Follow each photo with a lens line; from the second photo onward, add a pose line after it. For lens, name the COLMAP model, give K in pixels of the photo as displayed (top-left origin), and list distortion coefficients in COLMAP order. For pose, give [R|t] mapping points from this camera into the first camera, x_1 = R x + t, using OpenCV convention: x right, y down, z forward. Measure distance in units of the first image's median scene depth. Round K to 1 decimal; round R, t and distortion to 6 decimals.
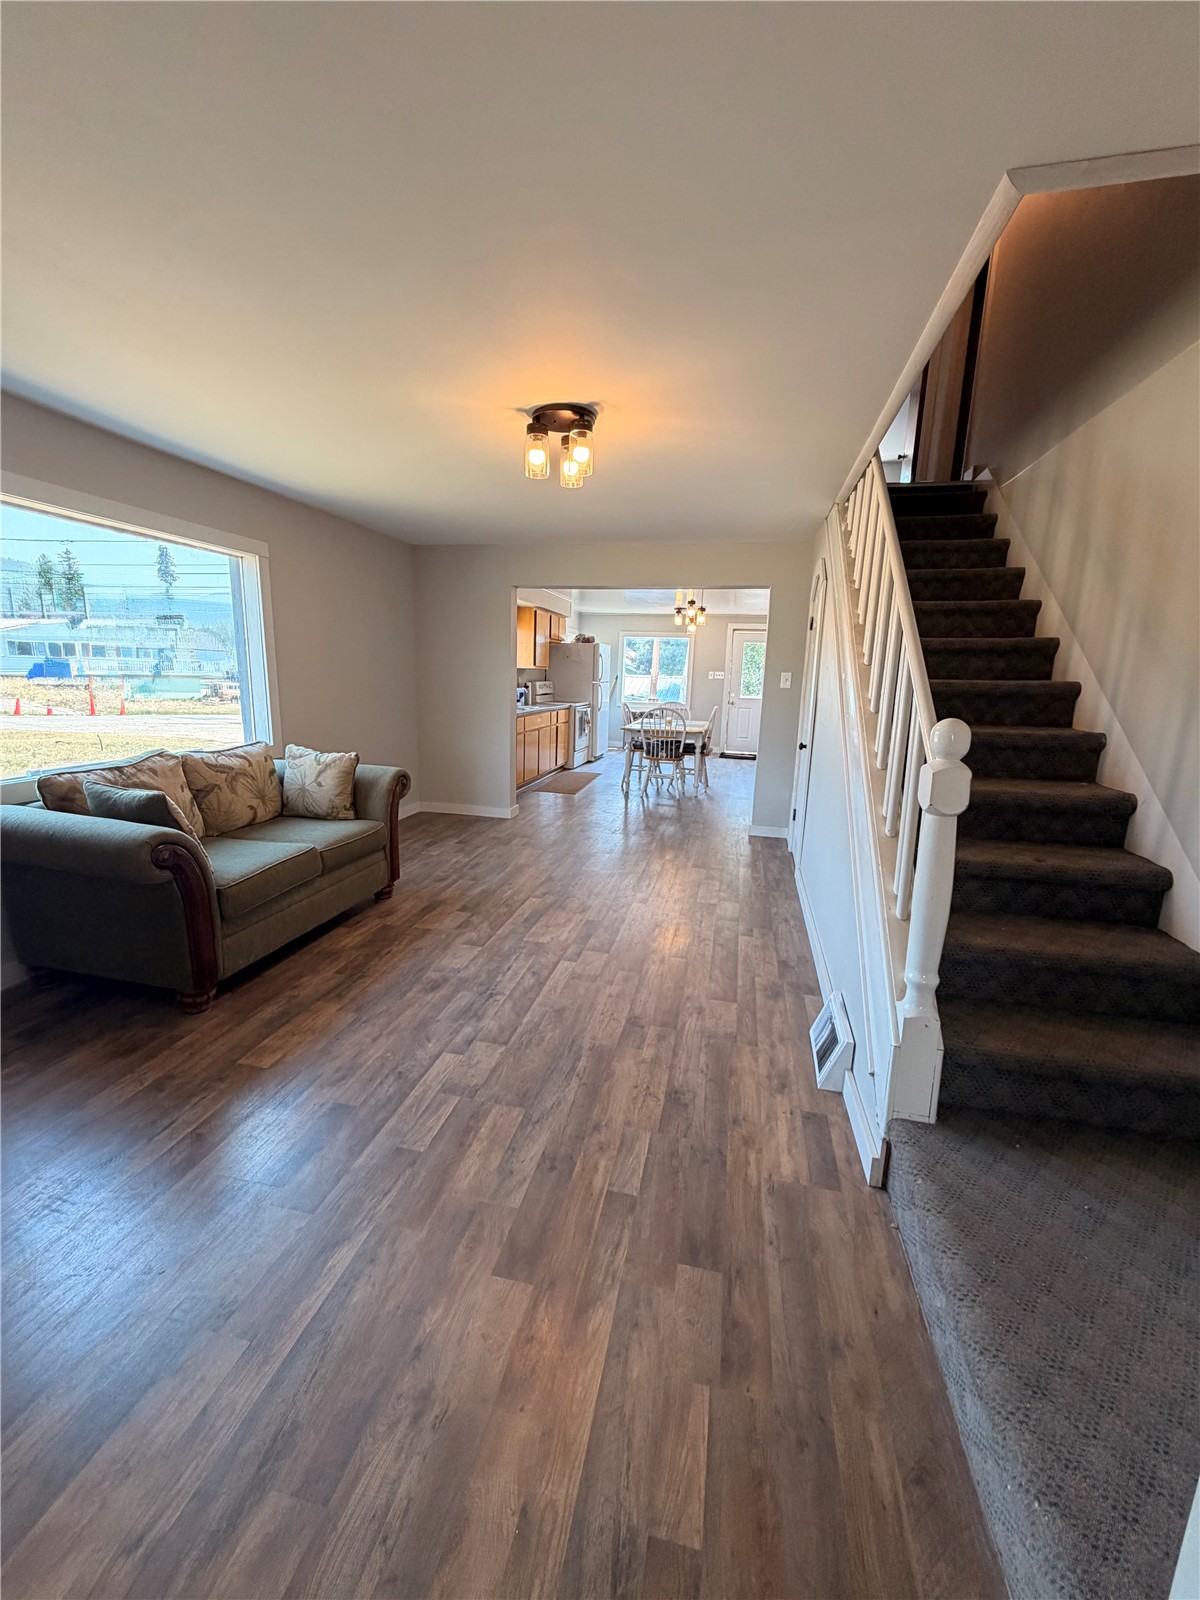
lens RADIAL K [[619.8, 0, 607.3], [0, 619.8, 795.2], [0, 0, 1]] dist [0.000554, -0.000114]
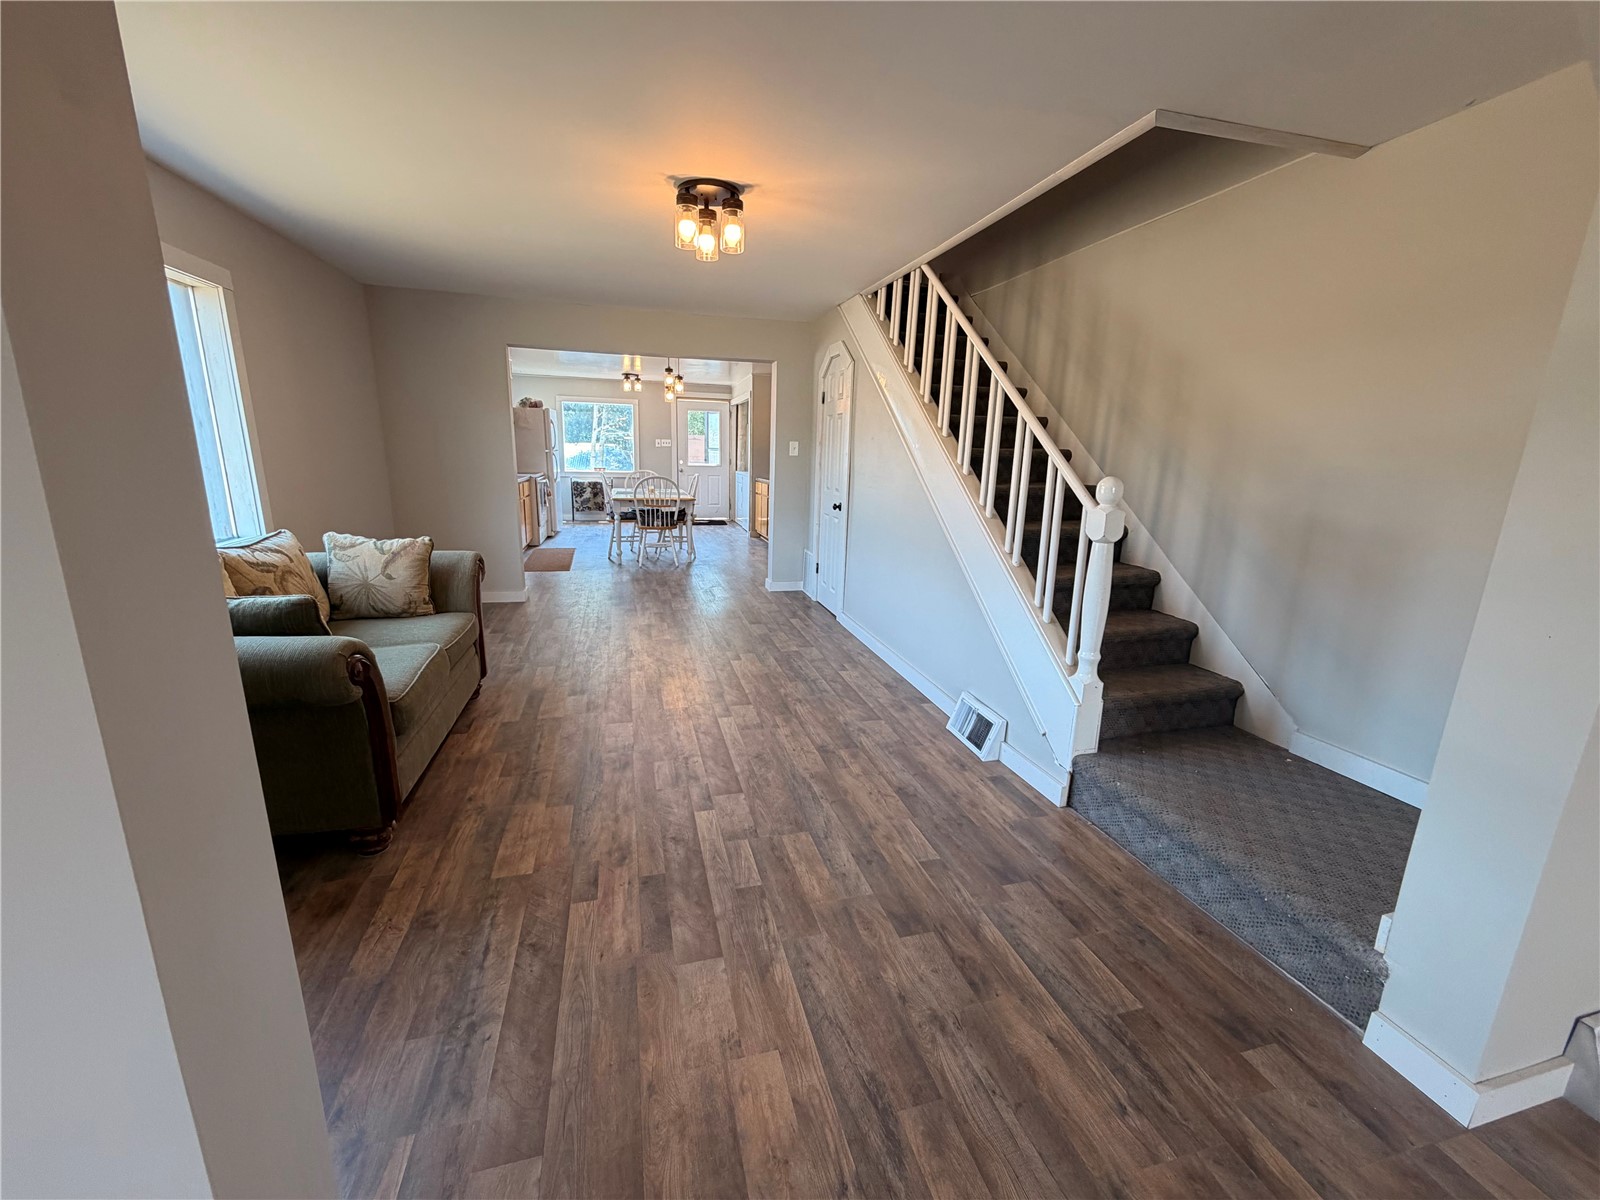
lens RADIAL K [[619.8, 0, 785.4], [0, 619.8, 598.4], [0, 0, 1]] dist [0.000554, -0.000114]
pose [[0.894051, -0.109988, 0.434253, -0.506804], [0.085324, 0.993454, 0.075956, -0.009461], [-0.439764, -0.030856, 0.897583, 0.003979]]
